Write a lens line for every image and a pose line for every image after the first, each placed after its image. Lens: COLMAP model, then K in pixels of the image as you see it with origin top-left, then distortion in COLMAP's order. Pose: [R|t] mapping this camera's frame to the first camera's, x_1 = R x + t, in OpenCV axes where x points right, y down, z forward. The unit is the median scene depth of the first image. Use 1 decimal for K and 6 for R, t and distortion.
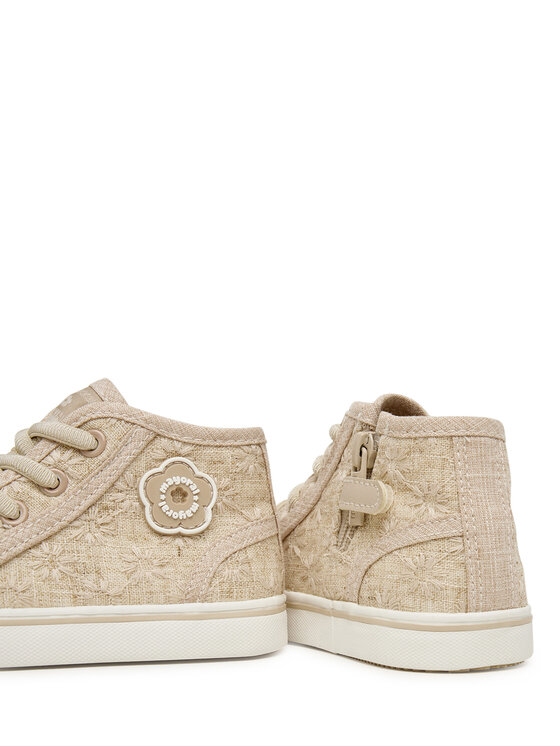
lens RADIAL K [[1303.4, 0, 280.1], [0, 1303.4, 373.3], [0, 0, 1]] dist [-0.052154, 0.000000]
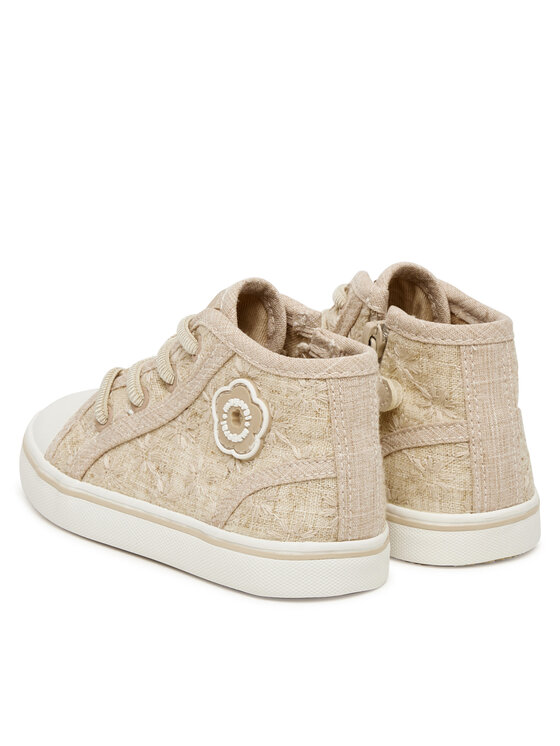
lens RADIAL K [[2195.4, 0, 280.0], [0, 2195.4, 372.9], [0, 0, 1]] dist [-0.064002, 0.000000]
pose [[0.999428, -0.015542, 0.030026, -0.062230], [0.009509, 0.981445, 0.191510, -0.262910], [-0.032445, -0.191115, 0.981031, -0.701168]]
